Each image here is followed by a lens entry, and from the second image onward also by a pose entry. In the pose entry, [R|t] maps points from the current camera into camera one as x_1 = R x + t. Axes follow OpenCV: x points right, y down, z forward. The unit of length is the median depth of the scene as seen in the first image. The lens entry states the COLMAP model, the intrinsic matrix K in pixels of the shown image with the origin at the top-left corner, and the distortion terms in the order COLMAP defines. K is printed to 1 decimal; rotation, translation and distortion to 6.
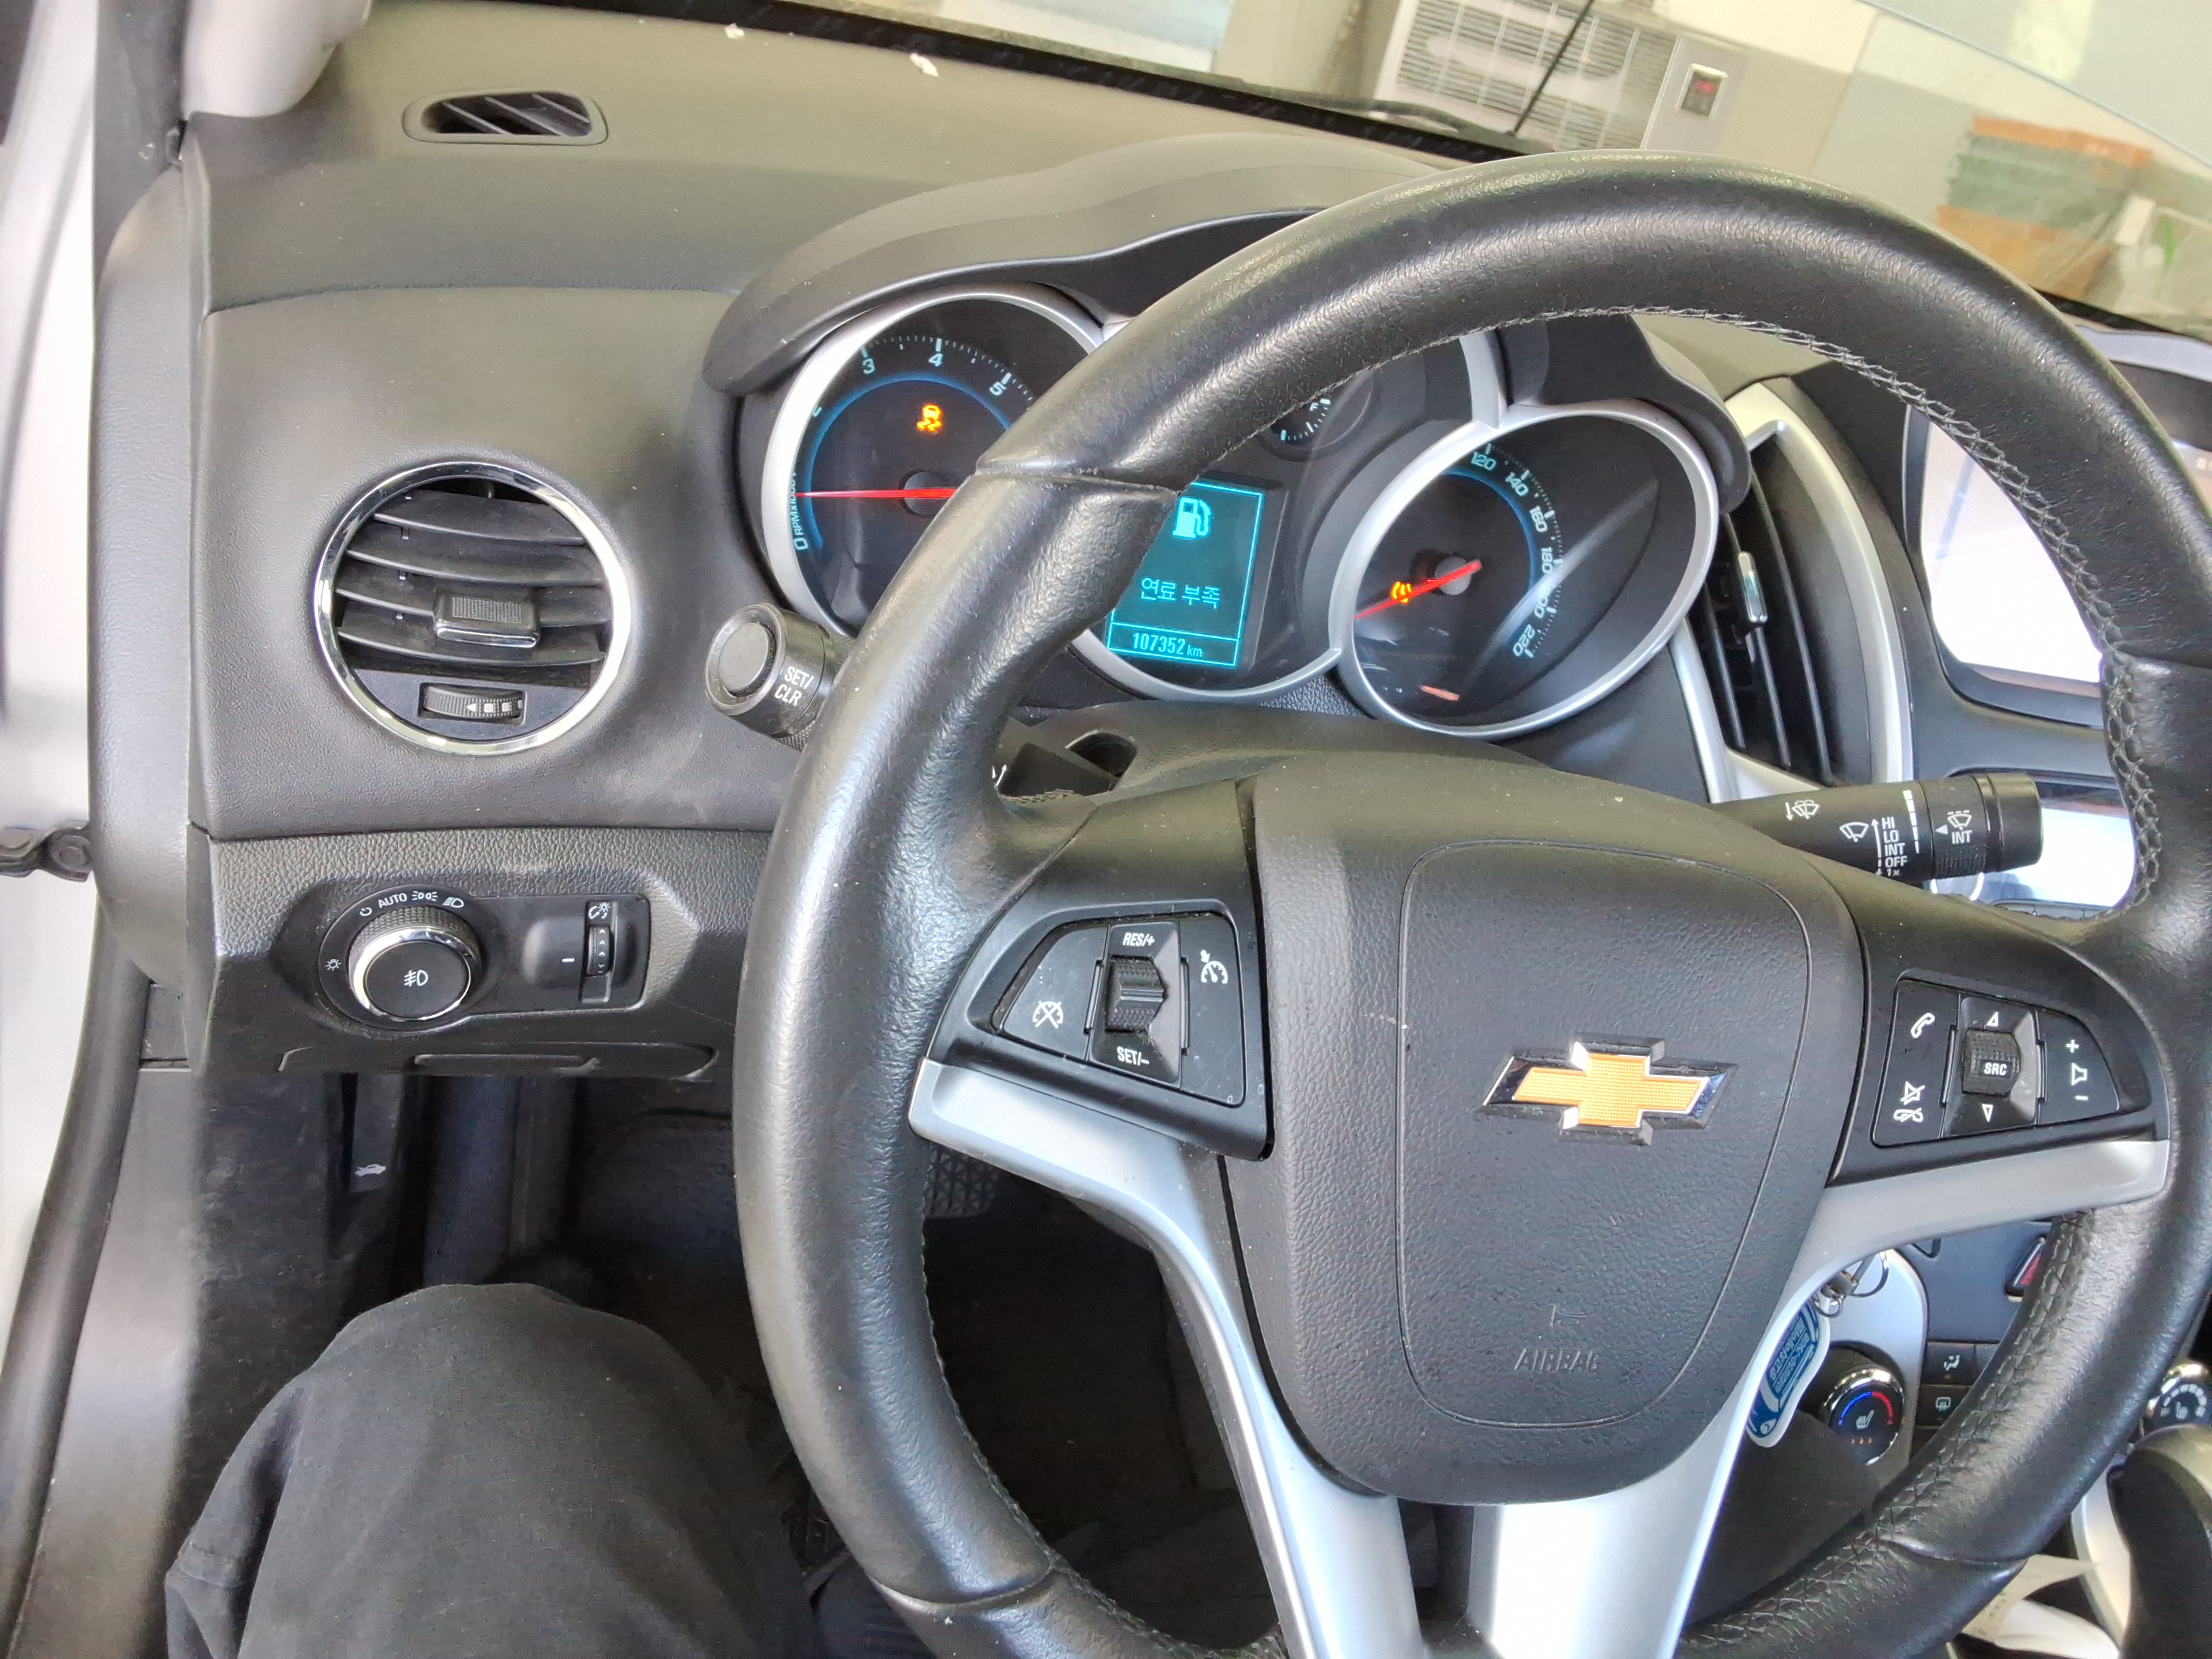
lens RADIAL K [[1688.7, 0, 1106.0], [0, 1688.7, 829.5], [0, 0, 1]] dist [0.078168, -0.131838]
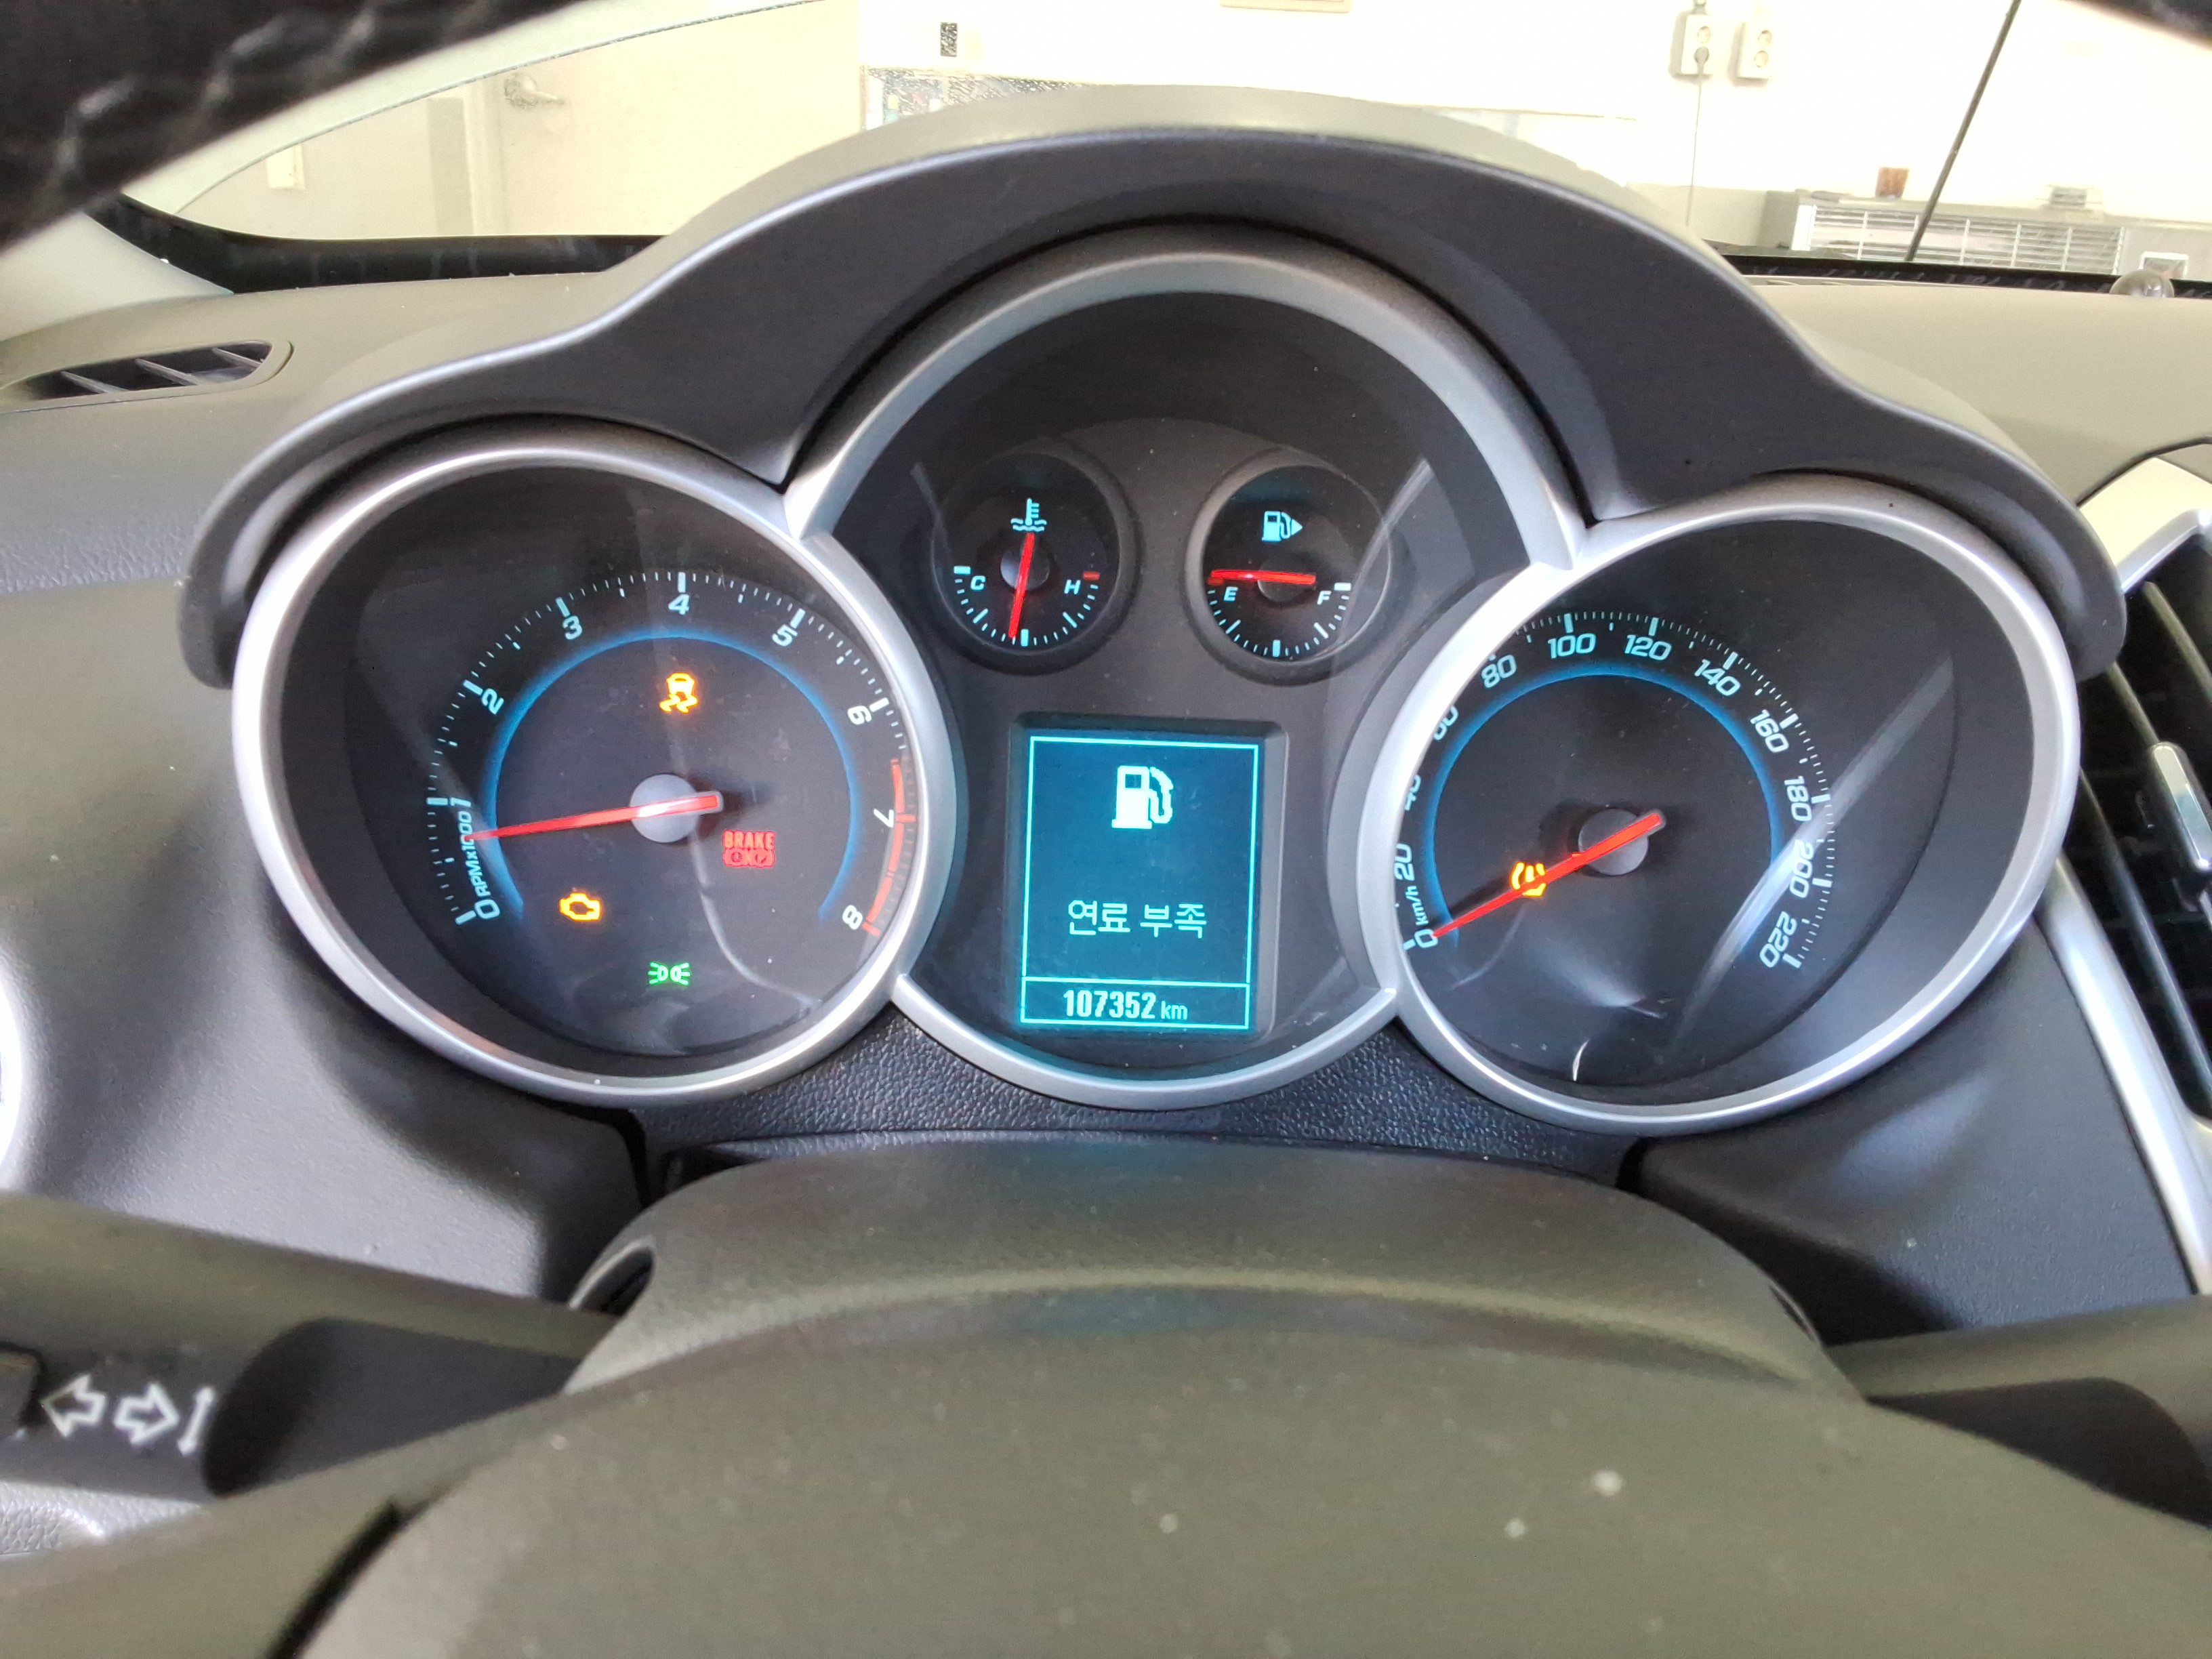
lens RADIAL K [[1688.7, 0, 1106.0], [0, 1688.7, 829.5], [0, 0, 1]] dist [0.078168, -0.131838]
pose [[0.958522, -0.112246, -0.261987, 0.196353], [0.061268, 0.978845, -0.195217, -0.052832], [0.278357, 0.171068, 0.945121, 0.414364]]
